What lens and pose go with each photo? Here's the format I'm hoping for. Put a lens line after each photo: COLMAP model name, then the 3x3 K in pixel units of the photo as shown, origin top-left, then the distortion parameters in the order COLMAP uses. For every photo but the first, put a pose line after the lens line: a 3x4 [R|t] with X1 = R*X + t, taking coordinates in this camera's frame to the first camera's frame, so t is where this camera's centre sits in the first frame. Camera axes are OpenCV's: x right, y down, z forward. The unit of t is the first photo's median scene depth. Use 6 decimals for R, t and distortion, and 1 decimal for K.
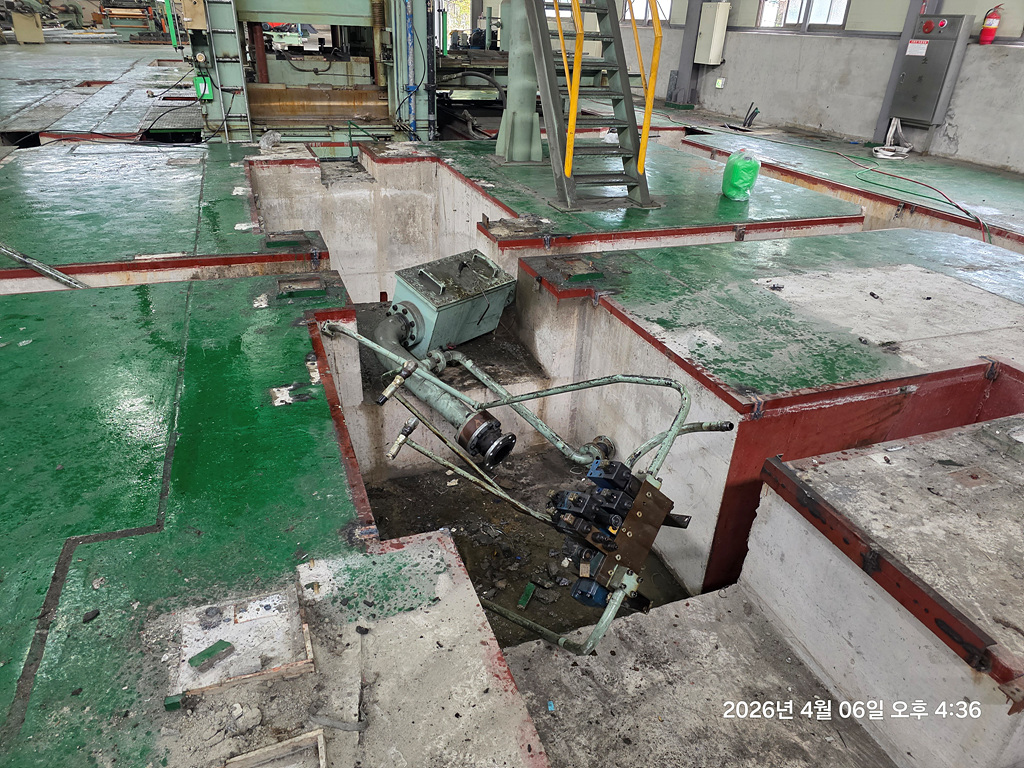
lens RADIAL K [[693.7, 0, 498.2], [0, 693.7, 387.5], [0, 0, 1]] dist [0.065917, -0.060252]
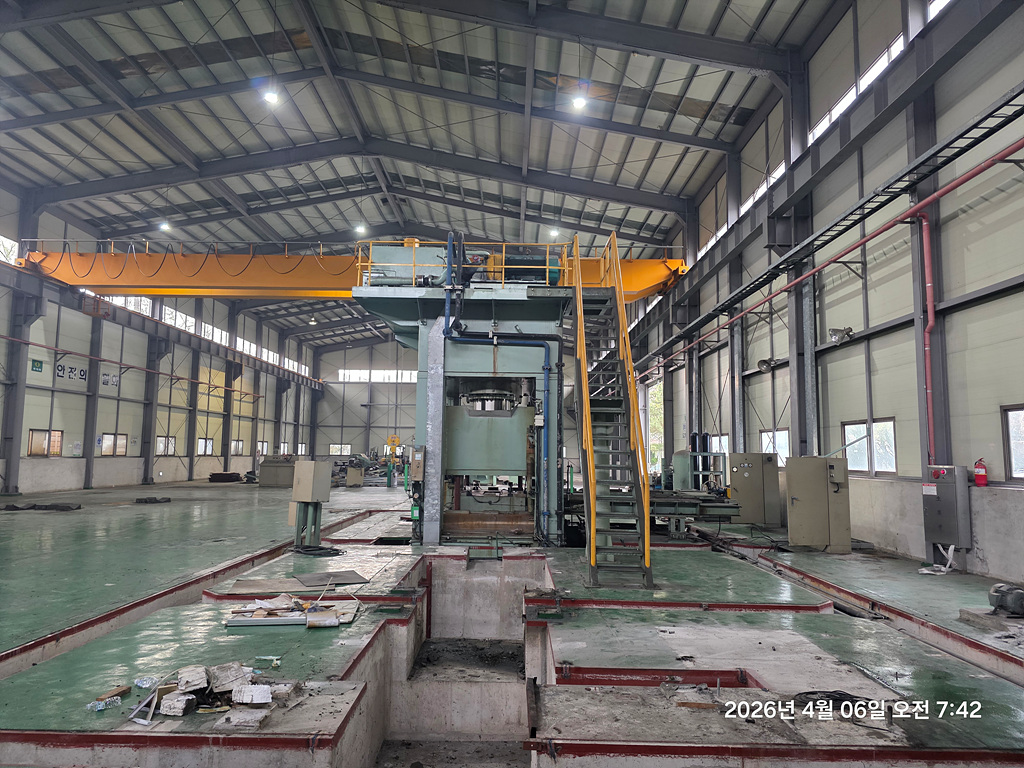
lens RADIAL K [[693.7, 0, 498.2], [0, 693.7, 387.5], [0, 0, 1]] dist [0.065917, -0.060252]
pose [[0.937959, -0.054658, -0.342410, 0.312683], [-0.144784, 0.835558, -0.529981, 0.146275], [0.315071, 0.546676, 0.775806, -0.319602]]
